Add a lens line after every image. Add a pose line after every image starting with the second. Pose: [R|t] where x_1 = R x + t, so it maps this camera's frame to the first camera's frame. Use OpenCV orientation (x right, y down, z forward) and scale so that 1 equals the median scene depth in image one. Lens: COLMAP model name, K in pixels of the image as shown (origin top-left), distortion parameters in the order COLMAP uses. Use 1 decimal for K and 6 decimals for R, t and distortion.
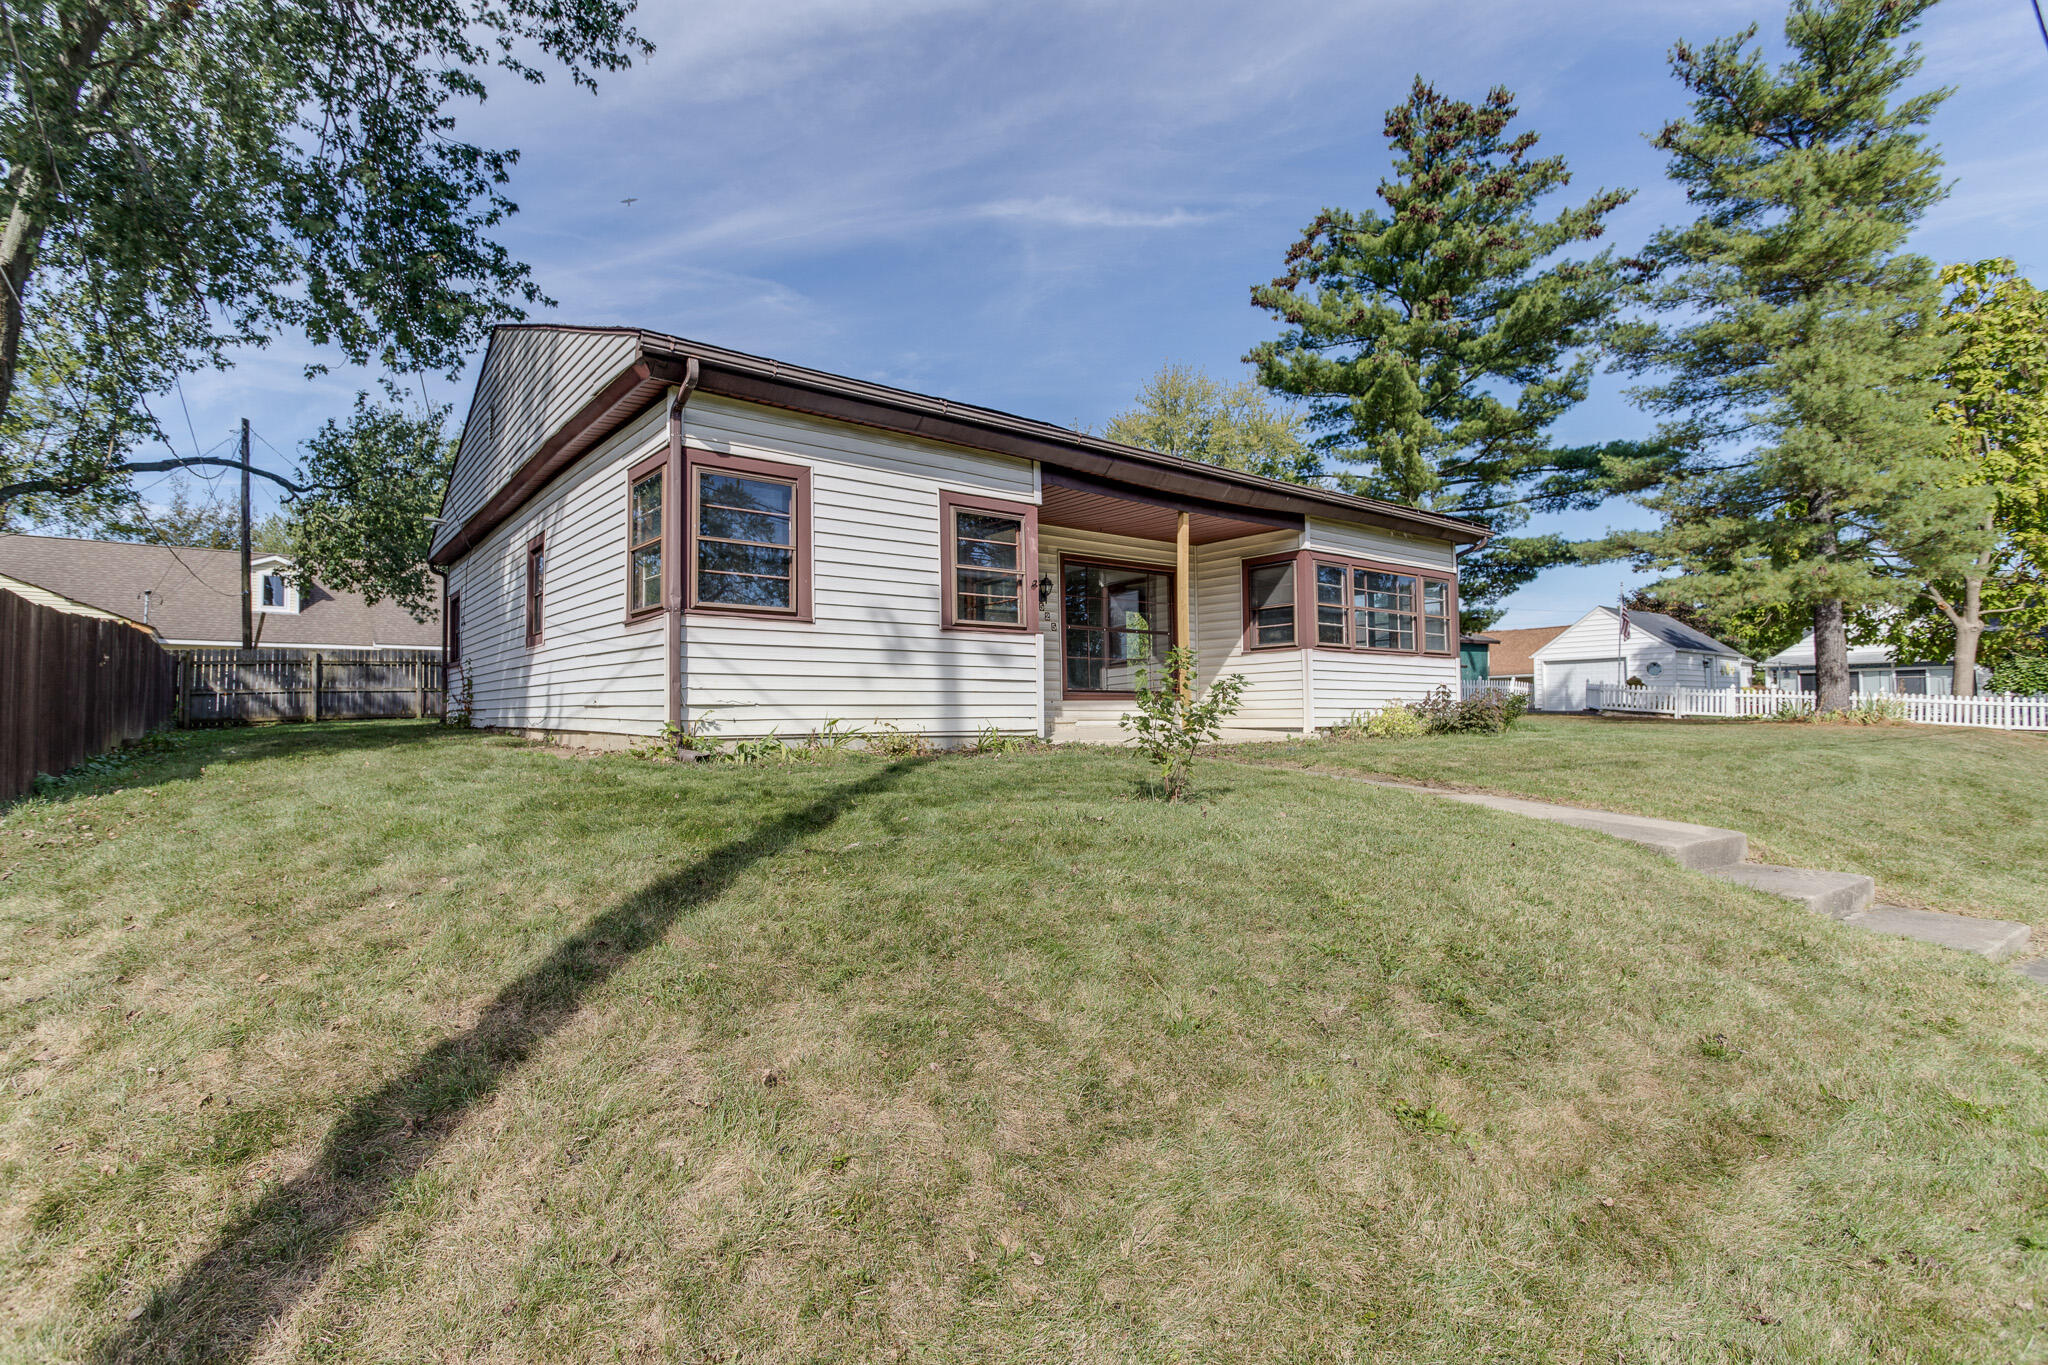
lens RADIAL K [[996.6, 0, 1032.8], [0, 996.6, 680.3], [0, 0, 1]] dist [0.003412, -0.005249]
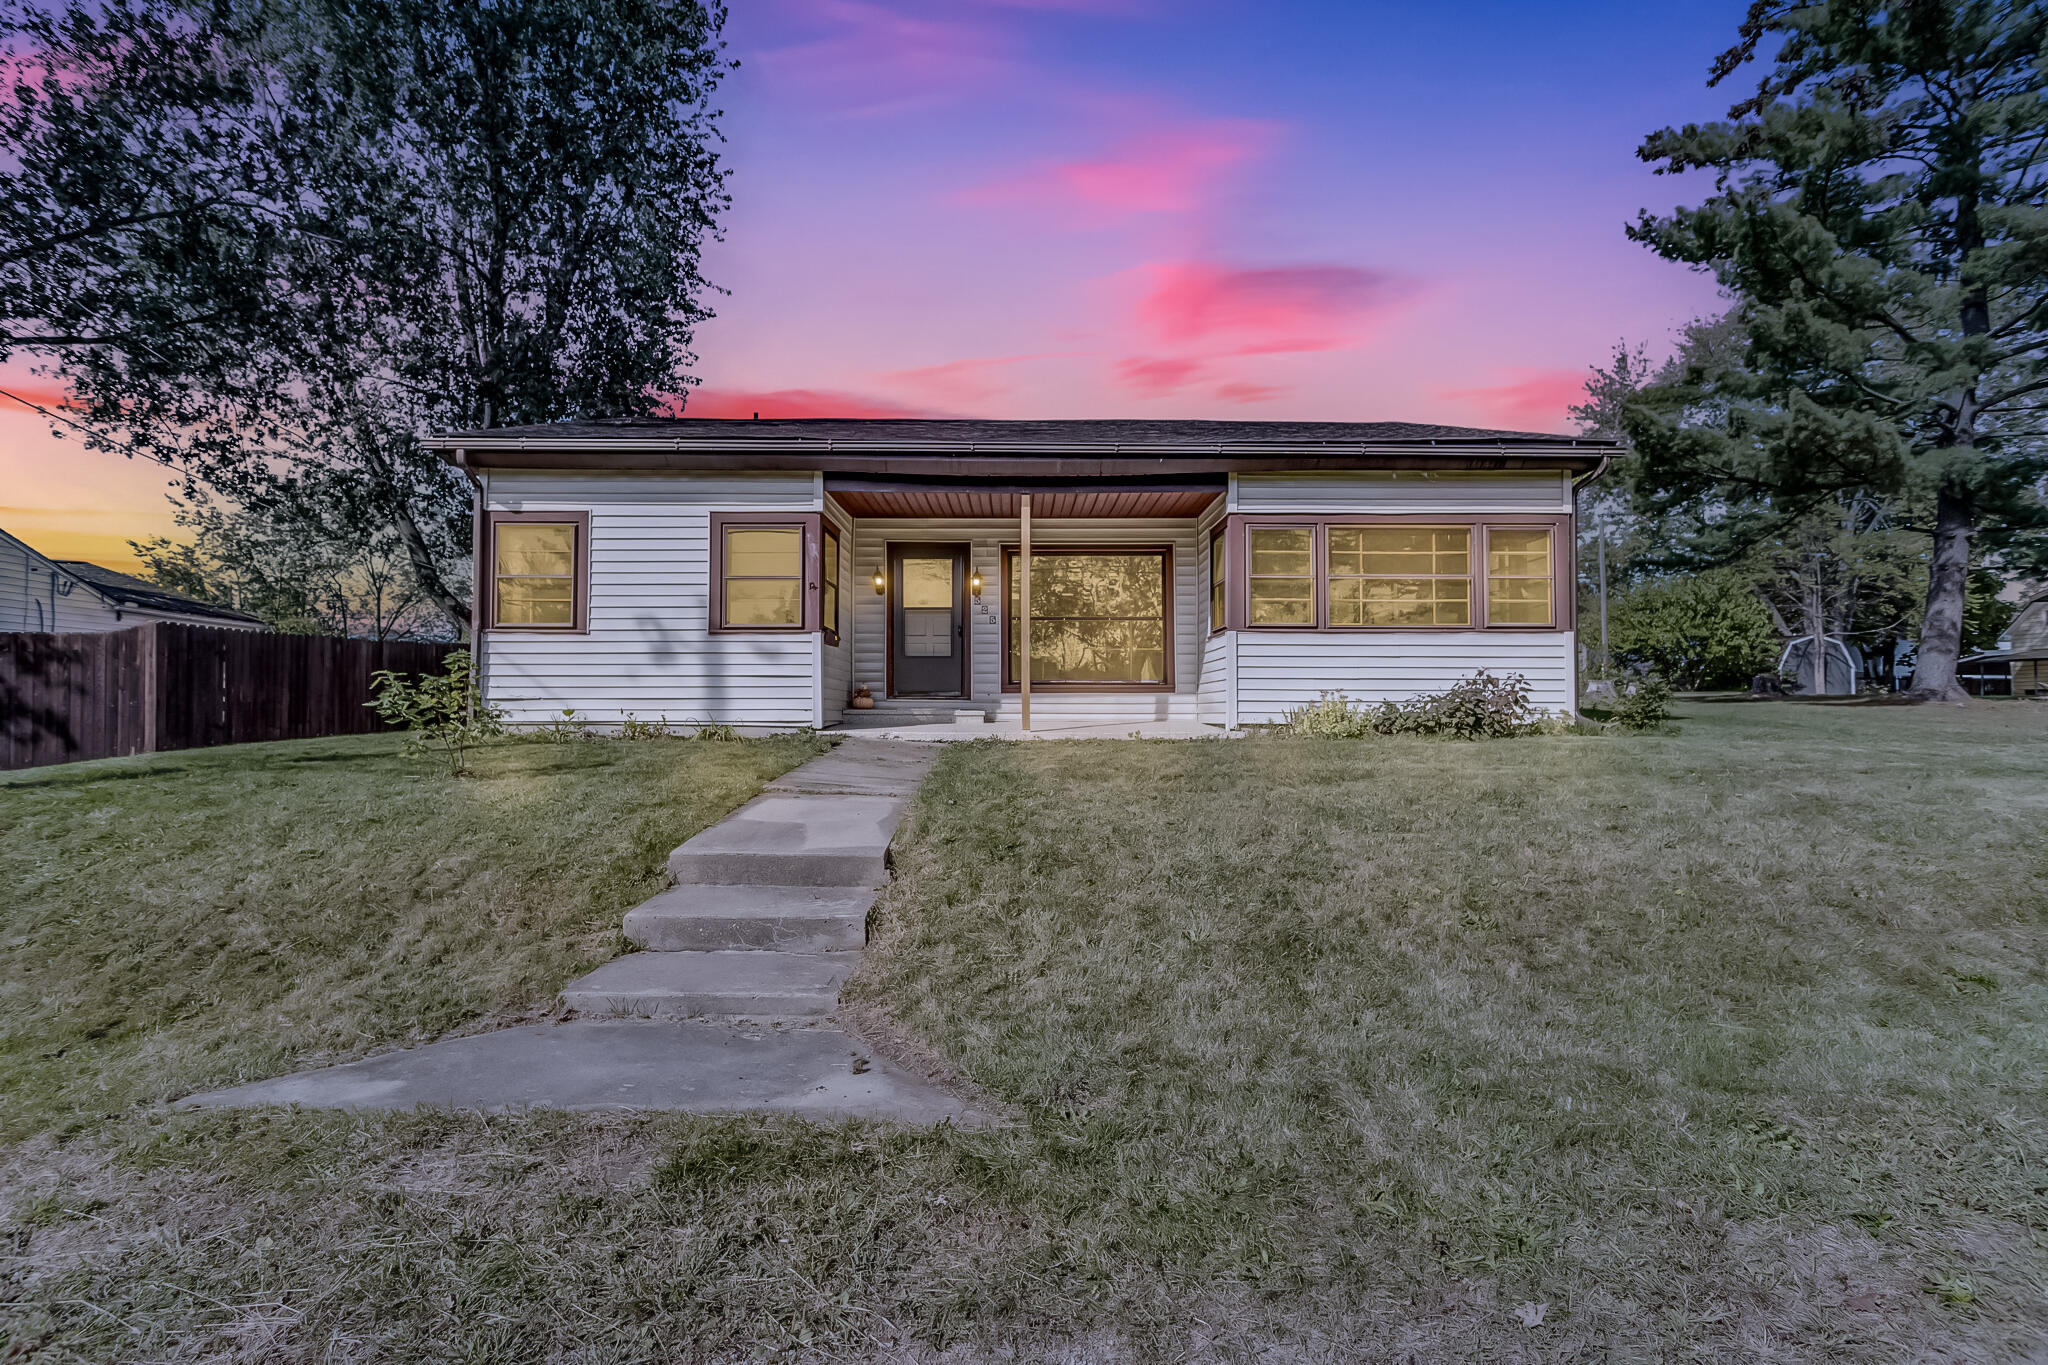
lens RADIAL K [[996.6, 0, 1026.9], [0, 996.6, 693.2], [0, 0, 1]] dist [0.003412, -0.005249]
pose [[0.786074, -0.019342, -0.617830, 0.910622], [0.017819, 0.999804, -0.008630, 0.035080], [0.617876, -0.004225, 0.786264, 0.319976]]
